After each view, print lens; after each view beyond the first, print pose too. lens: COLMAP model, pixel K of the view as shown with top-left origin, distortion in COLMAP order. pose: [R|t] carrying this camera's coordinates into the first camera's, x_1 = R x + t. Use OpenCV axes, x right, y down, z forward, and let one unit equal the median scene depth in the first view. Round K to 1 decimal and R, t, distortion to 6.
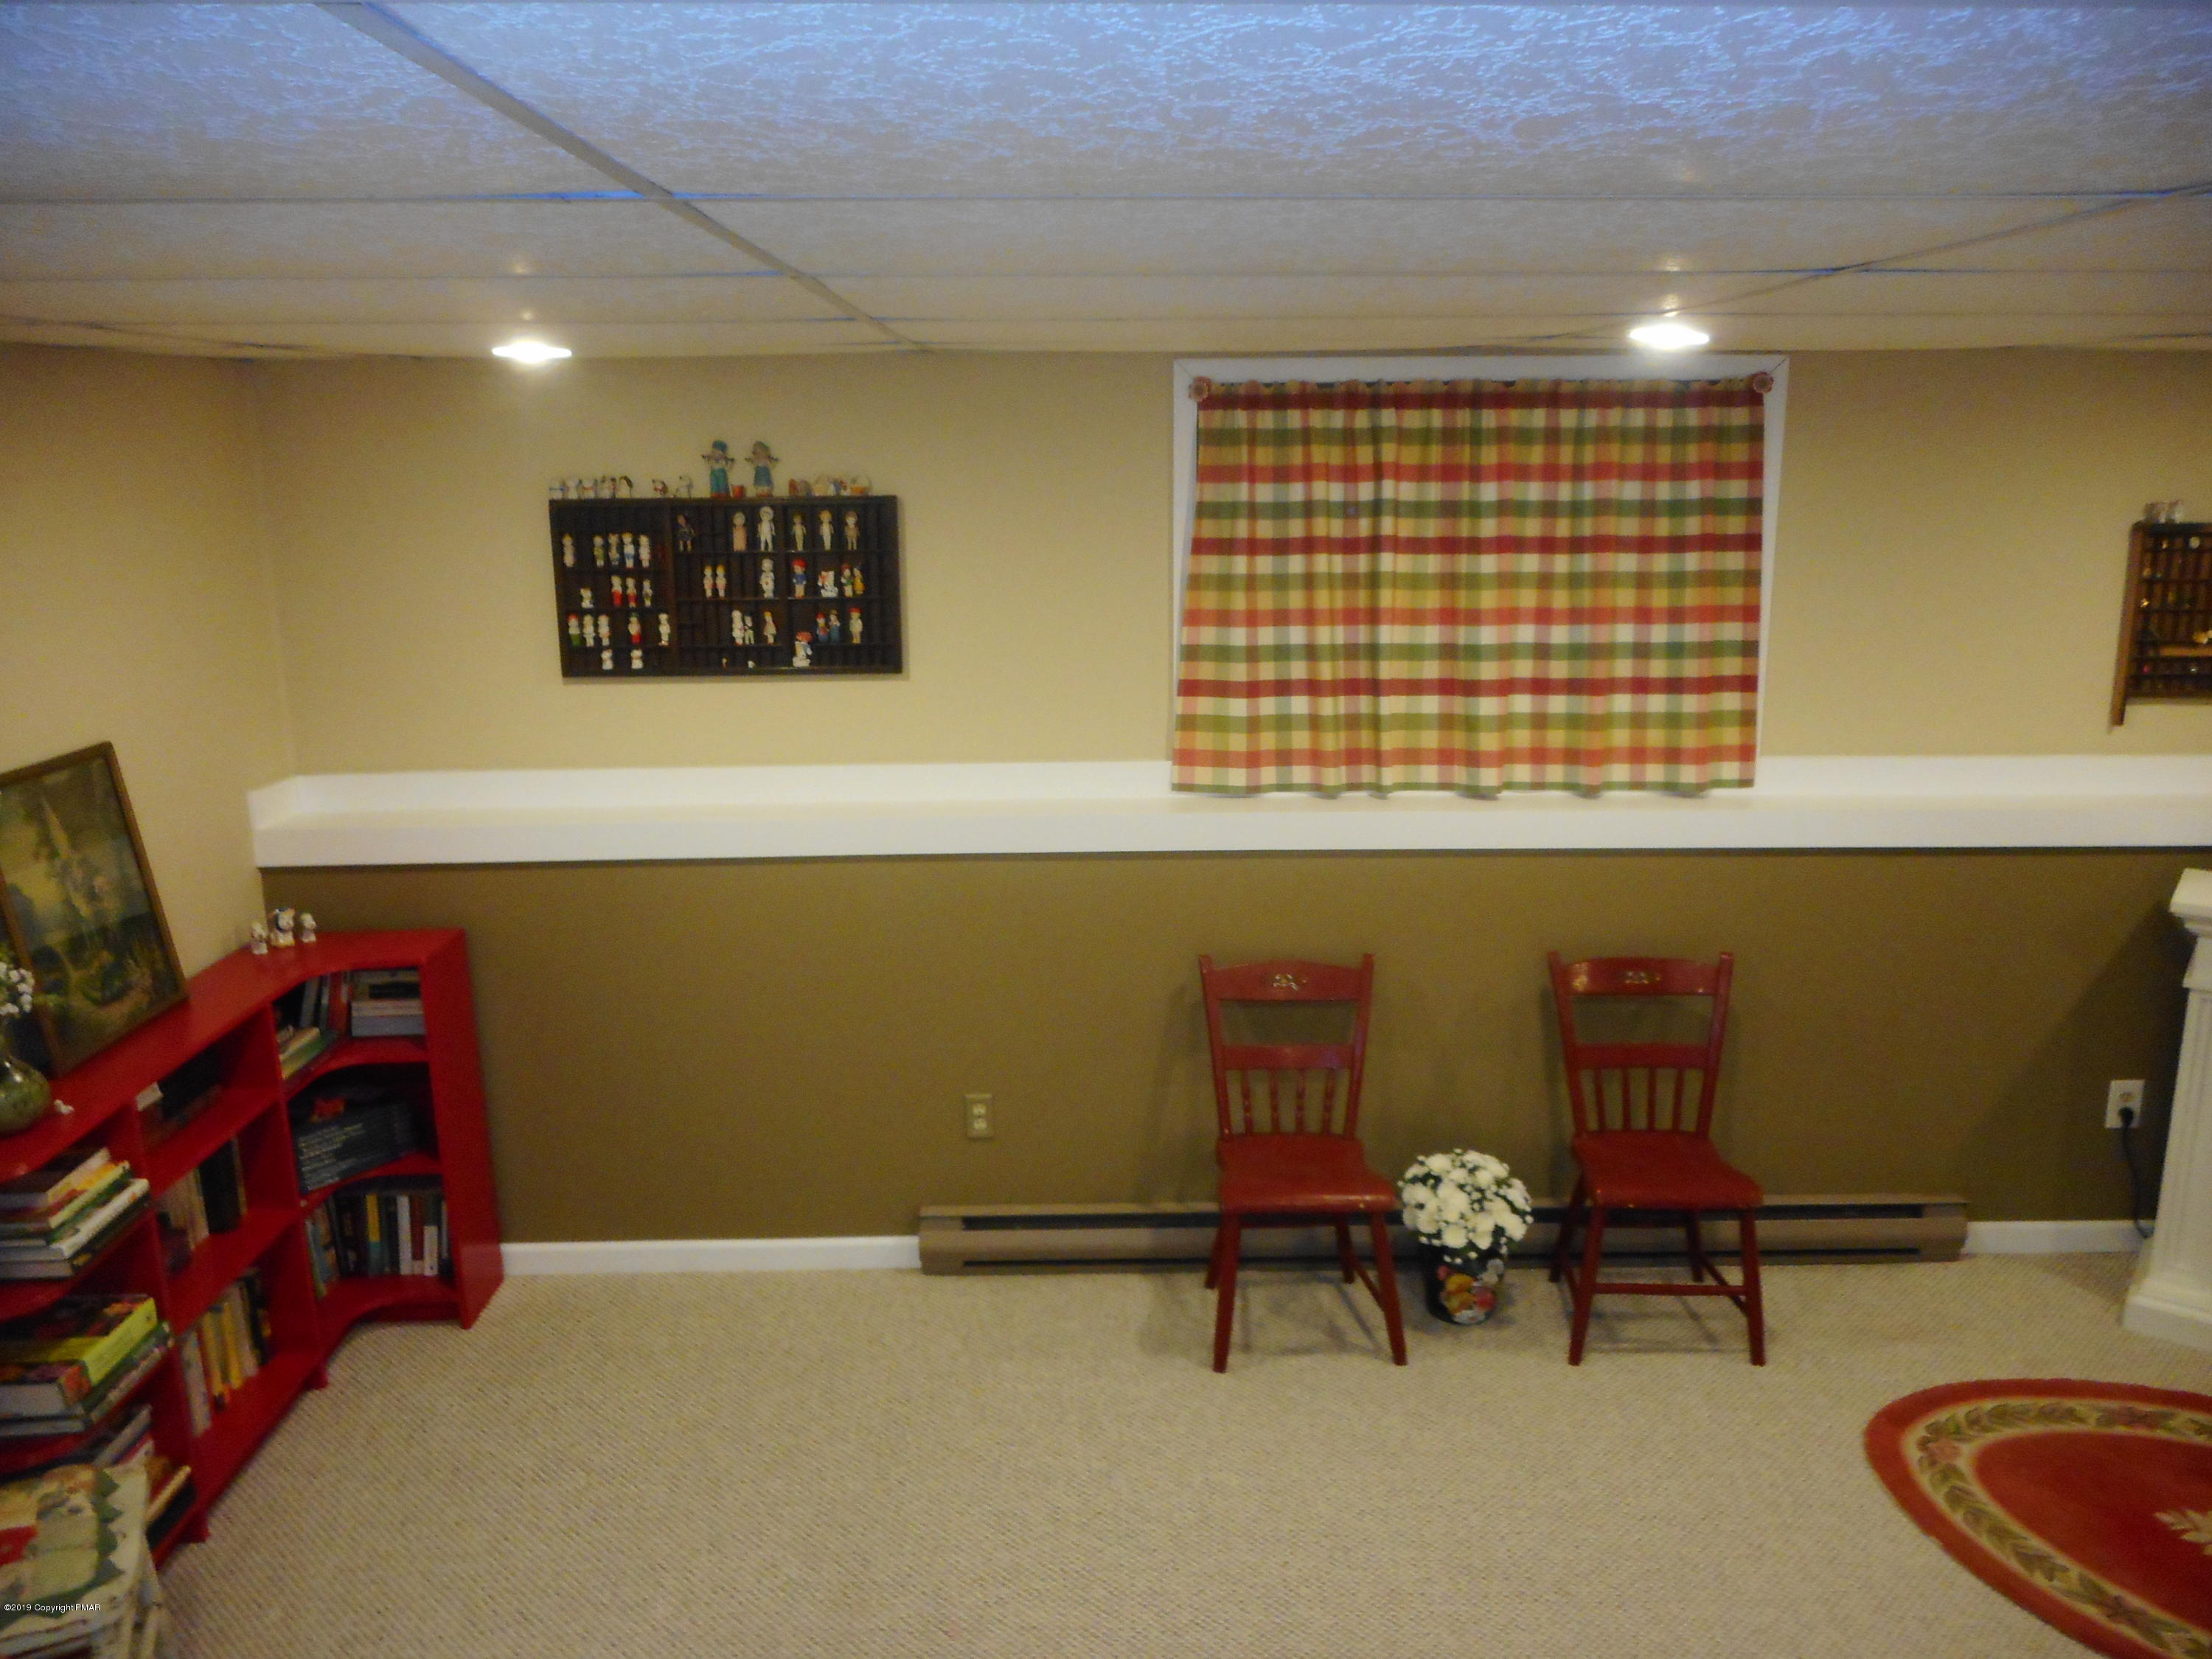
lens RADIAL K [[1669.6, 0, 1112.1], [0, 1669.6, 823.5], [0, 0, 1]] dist [0.004183, 0.002882]
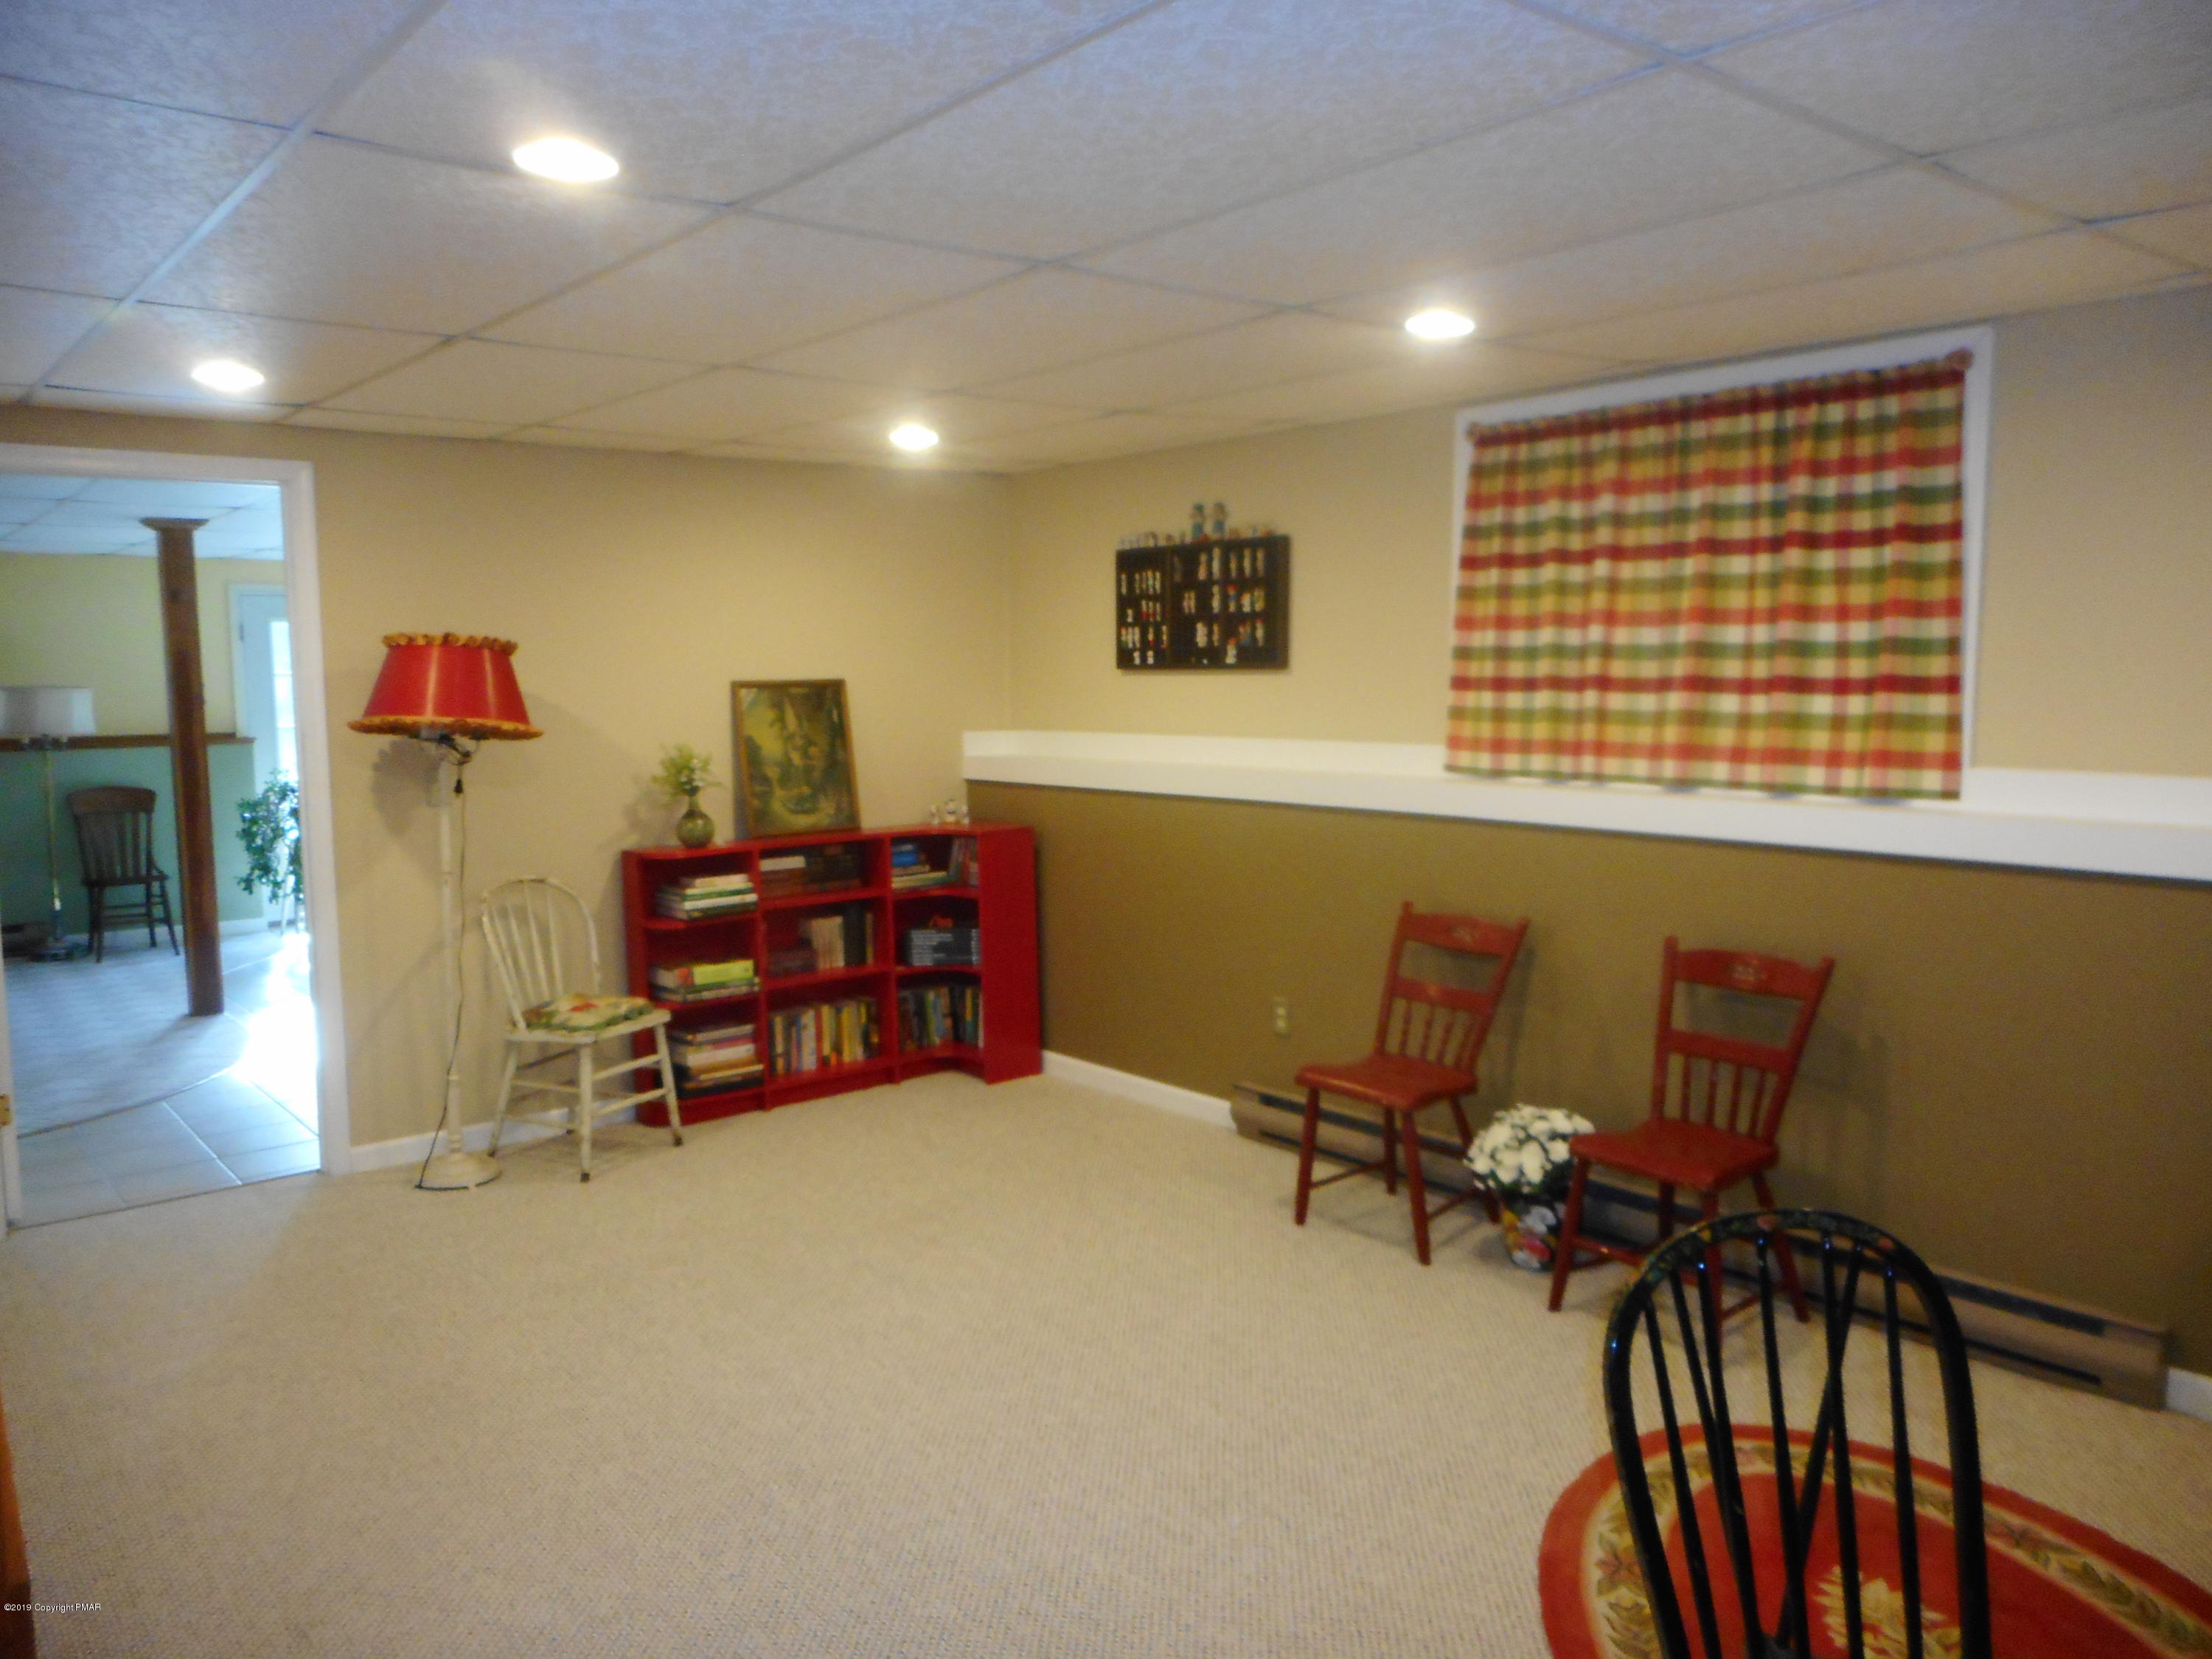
lens RADIAL K [[1669.6, 0, 1104.1], [0, 1669.6, 818.1], [0, 0, 1]] dist [0.004183, 0.002882]
pose [[0.621684, 0.072295, -0.779925, 0.830218], [-0.168677, 0.984725, -0.043175, 0.107950], [0.764890, 0.158397, 0.624383, 0.091003]]
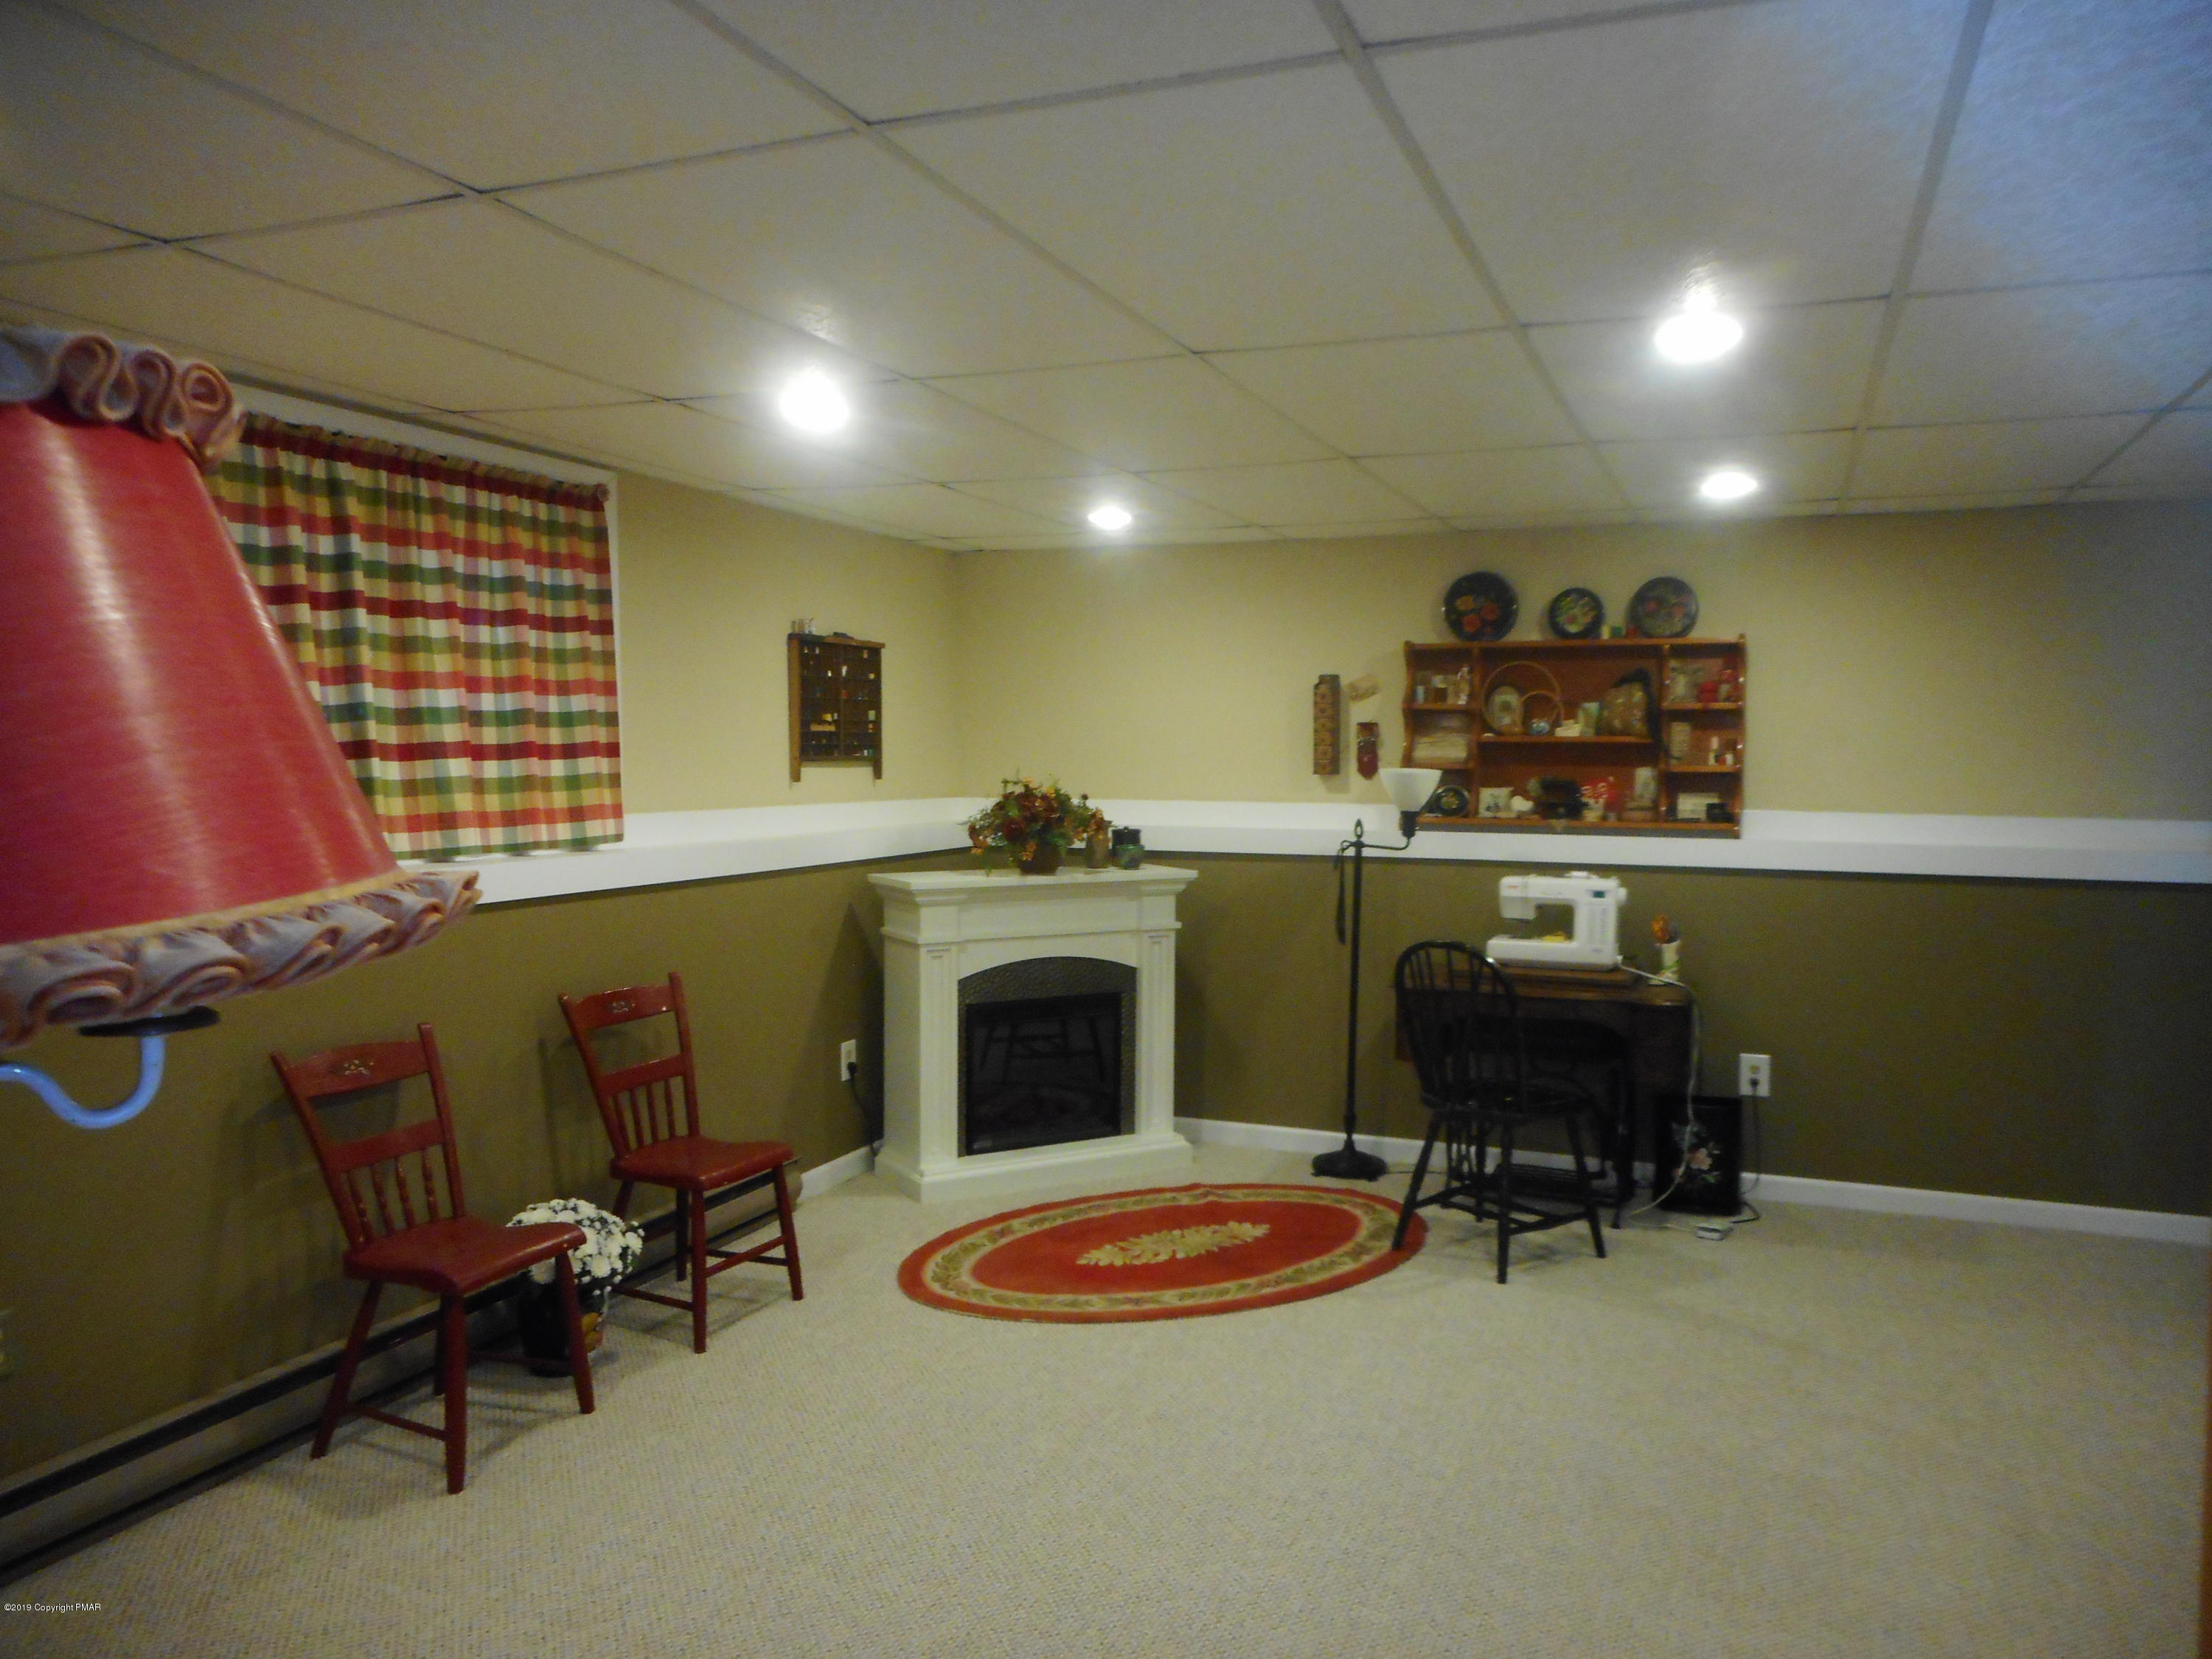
lens RADIAL K [[1669.6, 0, 1126.5], [0, 1669.6, 819.3], [0, 0, 1]] dist [0.004183, 0.002882]
pose [[0.380217, -0.034368, 0.924259, -0.559431], [0.197758, 0.979220, -0.044941, 0.086112], [-0.903508, 0.199867, 0.379112, 0.264421]]
